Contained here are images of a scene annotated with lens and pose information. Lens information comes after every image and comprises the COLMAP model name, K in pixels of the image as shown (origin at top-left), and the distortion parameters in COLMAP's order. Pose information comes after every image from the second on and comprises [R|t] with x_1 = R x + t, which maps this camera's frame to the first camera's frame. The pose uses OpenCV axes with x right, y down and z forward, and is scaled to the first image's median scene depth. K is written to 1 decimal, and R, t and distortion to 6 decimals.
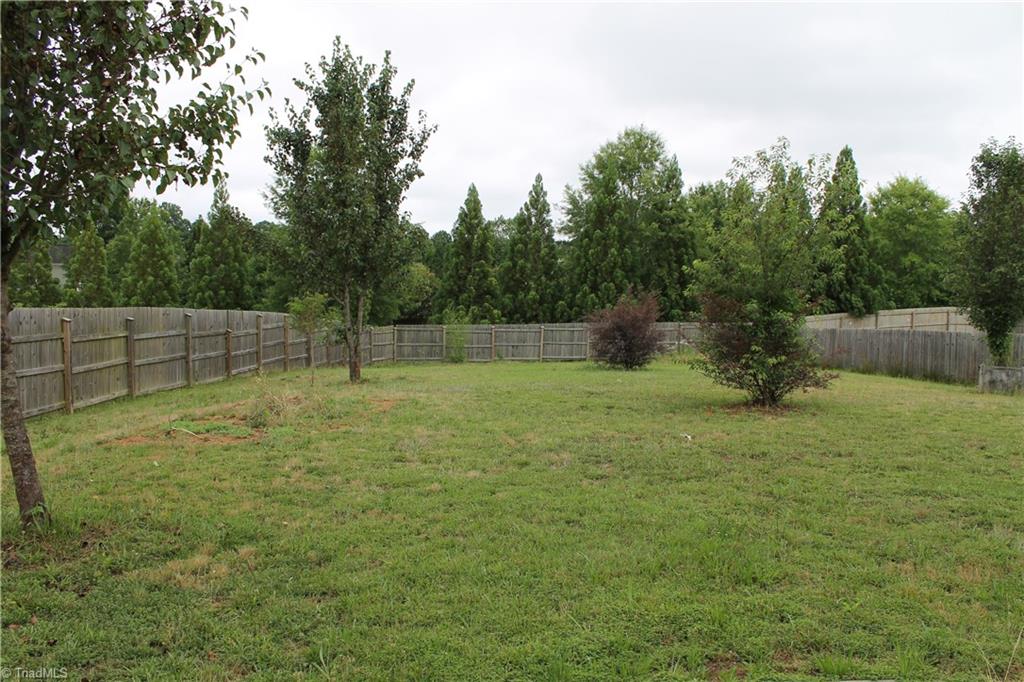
lens RADIAL K [[855.2, 0, 524.0], [0, 855.2, 358.8], [0, 0, 1]] dist [-0.173064, 0.155841]
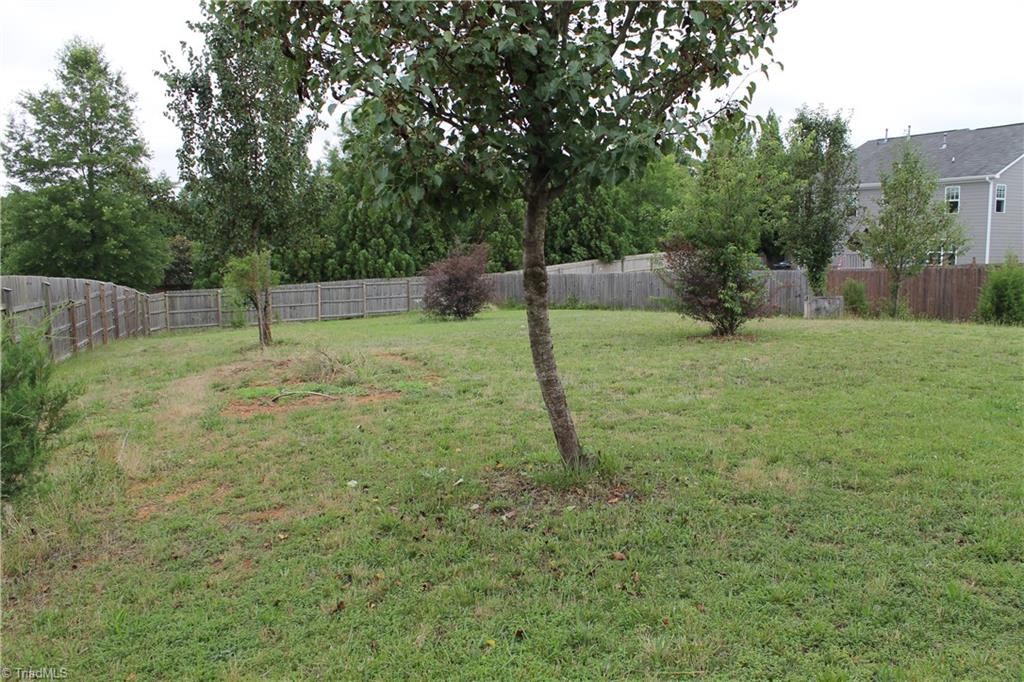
lens RADIAL K [[855.2, 0, 524.0], [0, 855.2, 358.8], [0, 0, 1]] dist [-0.173064, 0.155841]
pose [[0.935228, -0.073930, 0.346242, -0.104281], [0.056321, 0.996568, 0.060659, 0.000707], [-0.349539, -0.037229, 0.936182, 0.005441]]
